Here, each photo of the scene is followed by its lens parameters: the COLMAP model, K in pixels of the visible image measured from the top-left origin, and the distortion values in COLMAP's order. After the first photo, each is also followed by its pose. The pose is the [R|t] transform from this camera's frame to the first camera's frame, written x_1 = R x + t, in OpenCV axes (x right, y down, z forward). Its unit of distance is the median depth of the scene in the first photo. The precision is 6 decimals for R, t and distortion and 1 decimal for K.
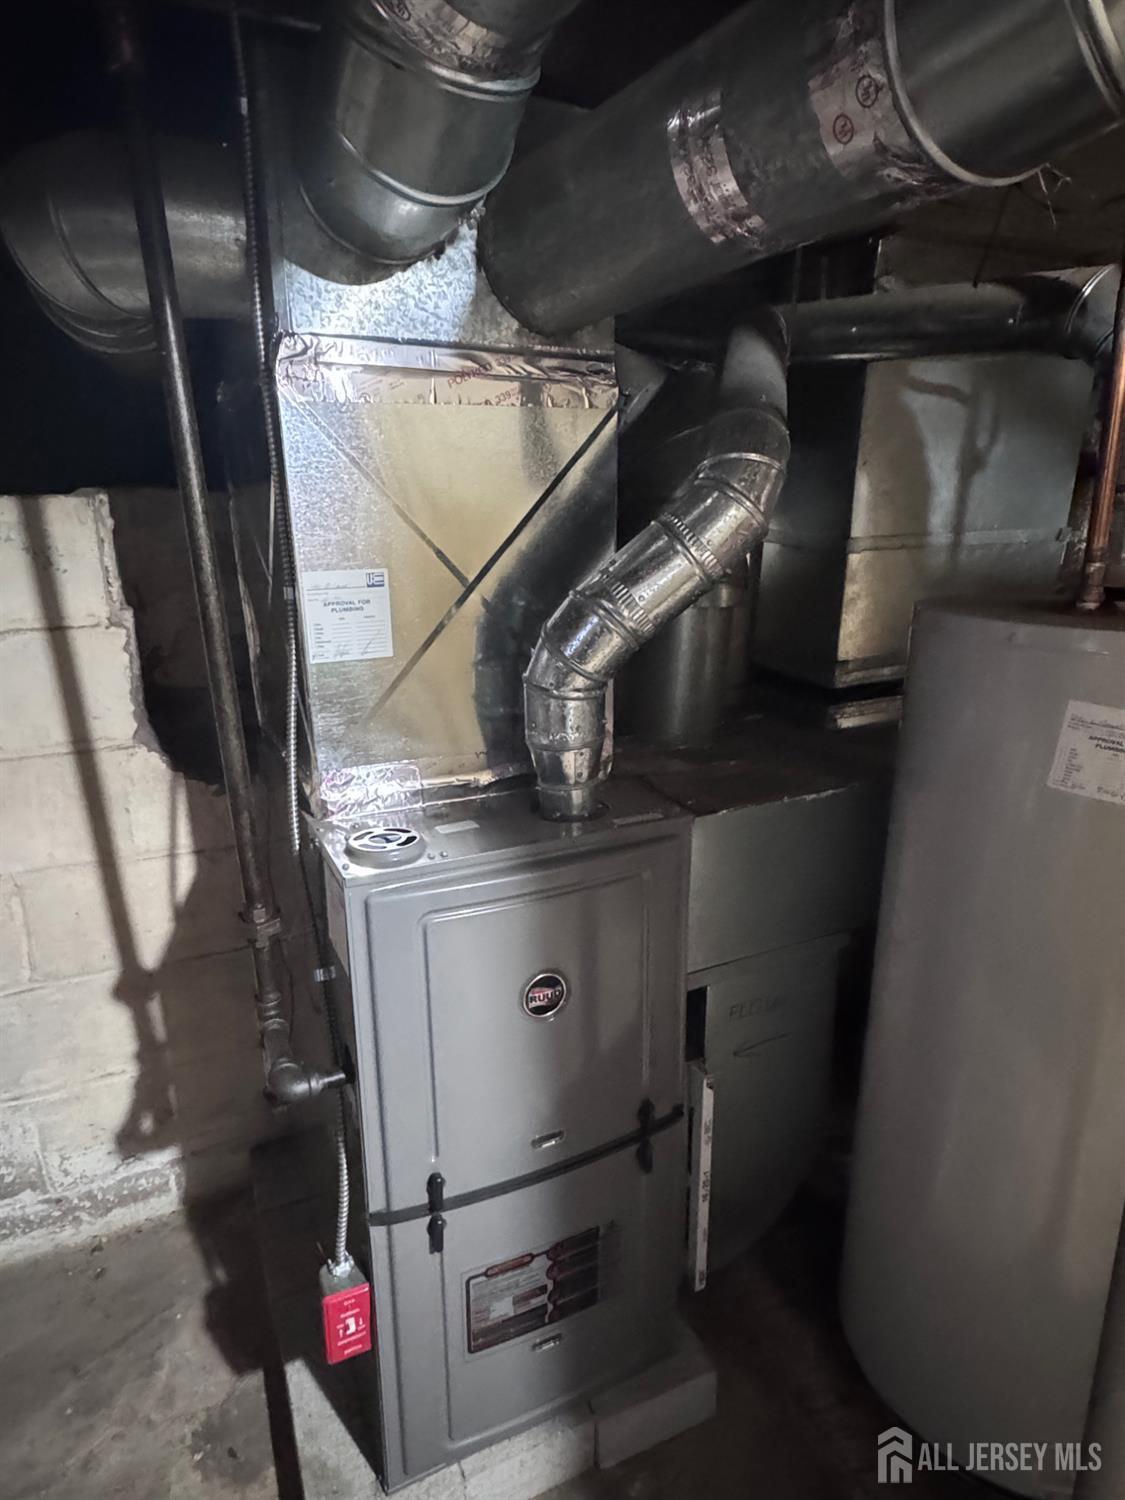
lens RADIAL K [[850.1, 0, 574.5], [0, 850.1, 746.6], [0, 0, 1]] dist [0.000418, -0.000545]
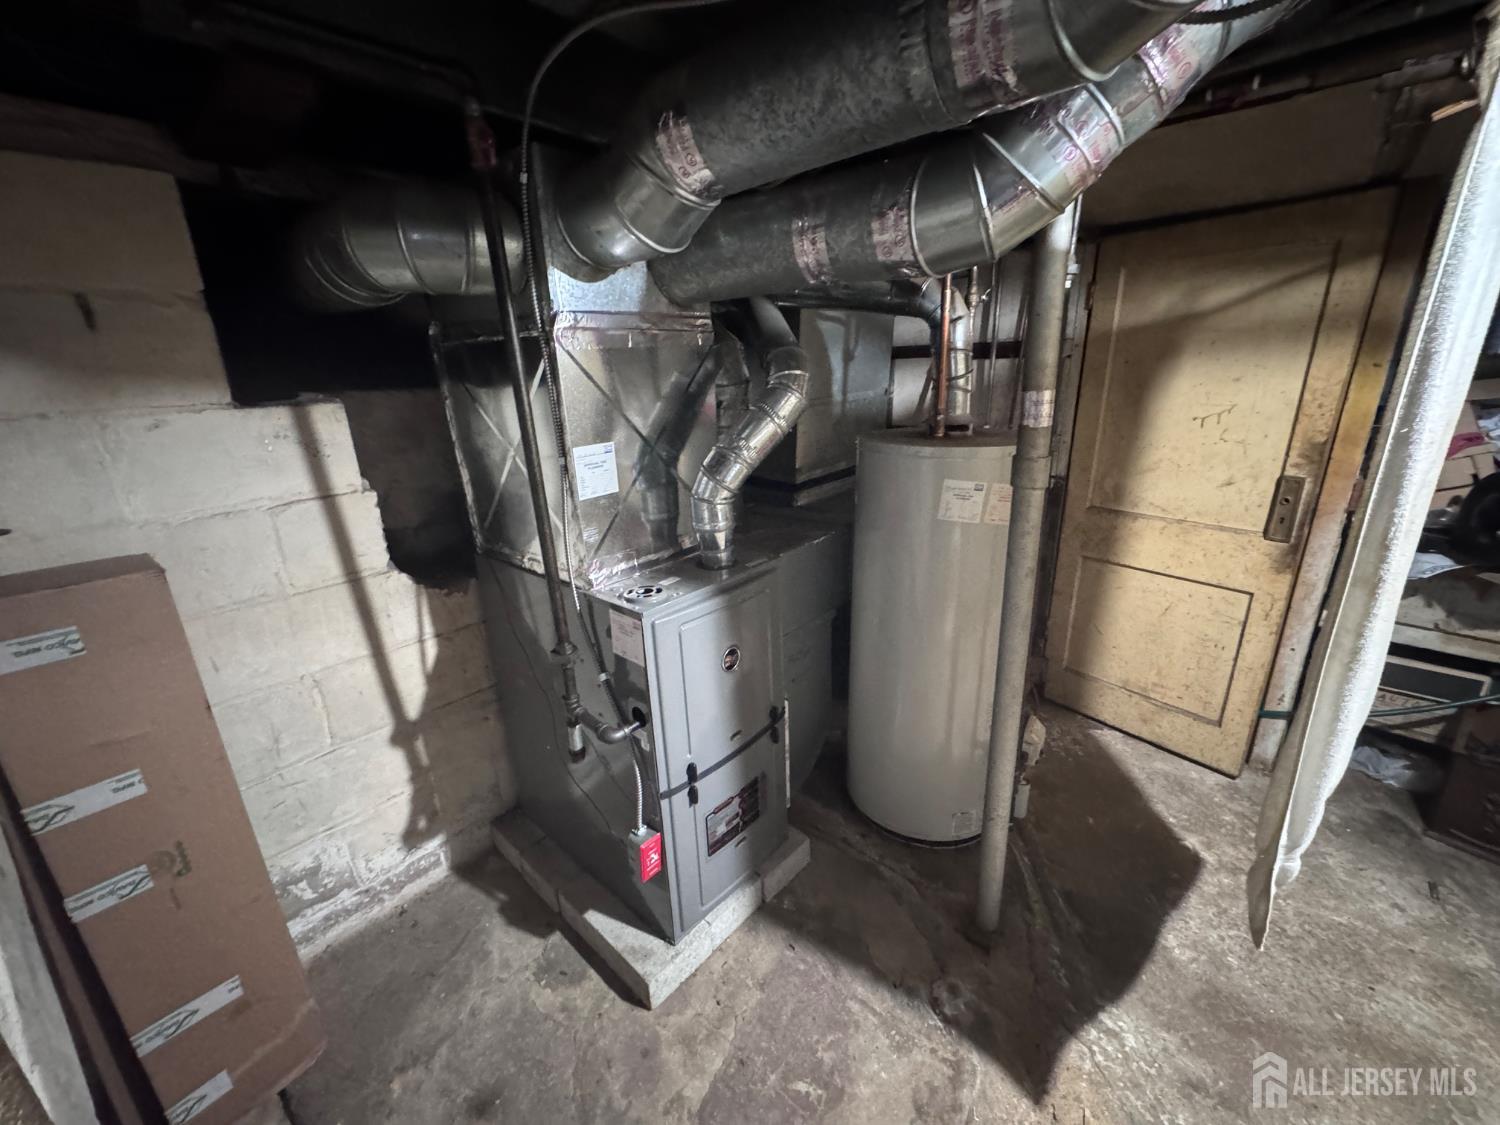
lens RADIAL K [[591.8, 0, 751.3], [0, 591.8, 562.2], [0, 0, 1]] dist [-0.001562, 0.000318]
pose [[0.922677, -0.147539, 0.356230, -0.315379], [0.127767, 0.988689, 0.078551, -0.016850], [-0.363790, -0.026963, 0.931091, -0.182716]]
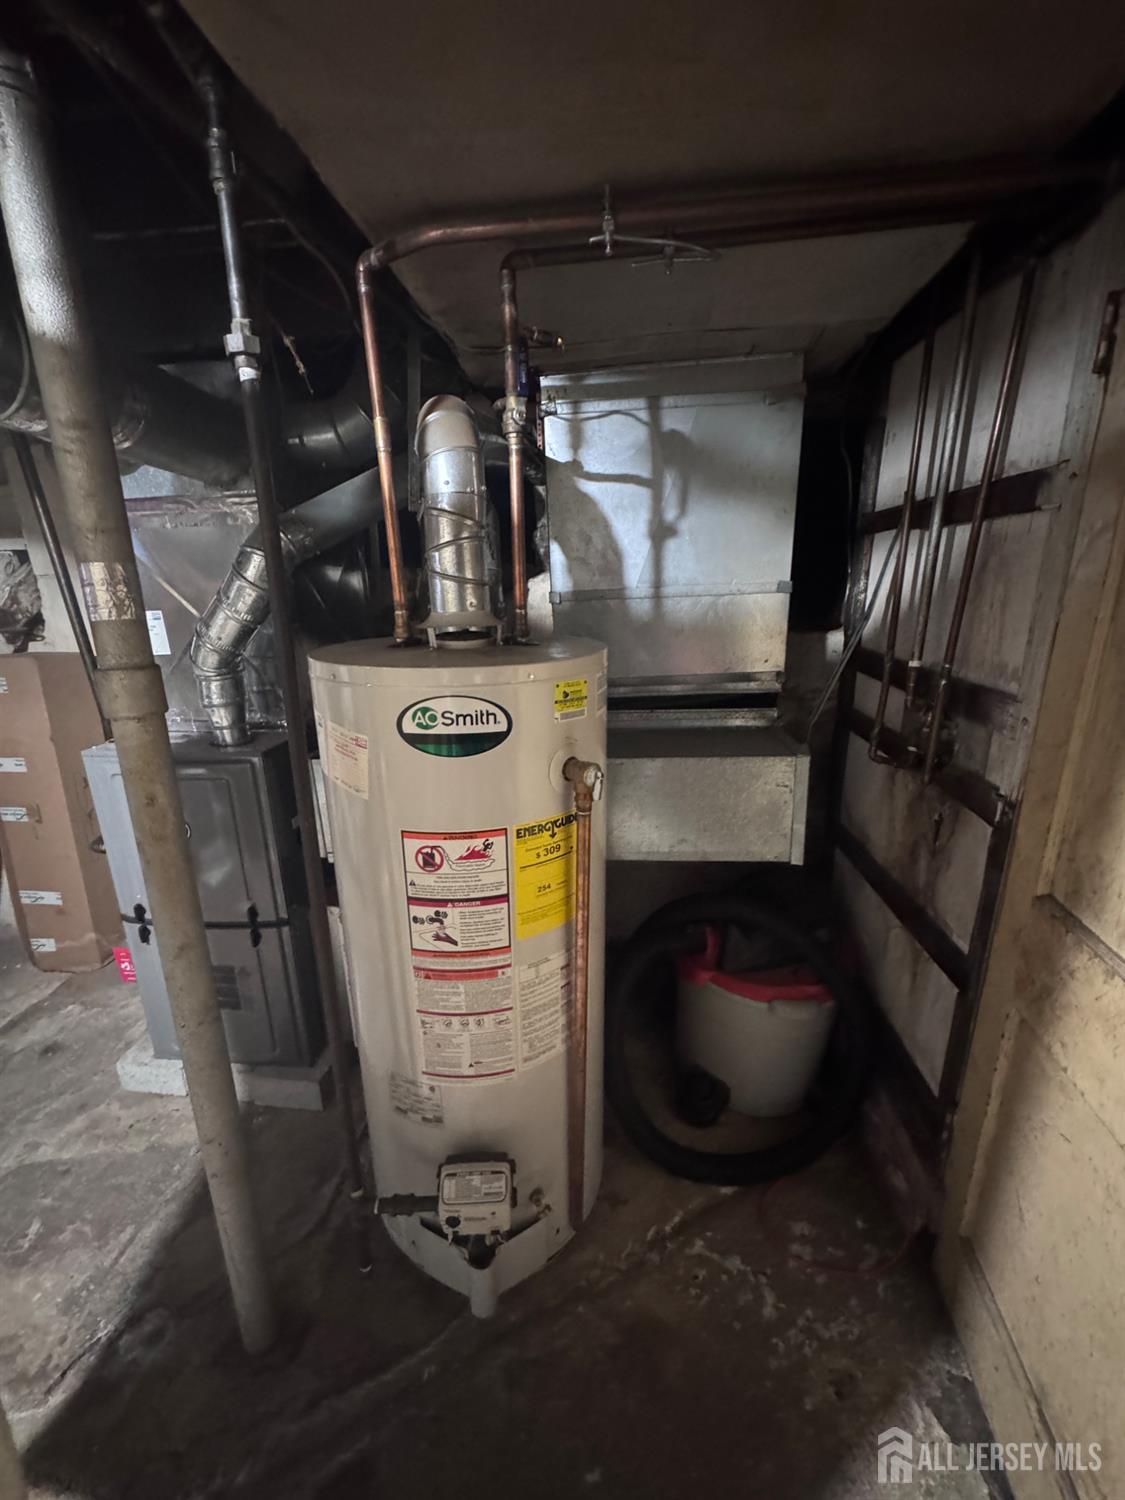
lens RADIAL K [[591.8, 0, 562.2], [0, 591.8, 752.2], [0, 0, 1]] dist [-0.001562, 0.000318]
pose [[0.854550, 0.130904, -0.502602, 0.990407], [-0.117135, 0.991359, 0.059044, -0.050845], [0.505989, 0.008417, 0.862499, 0.195564]]
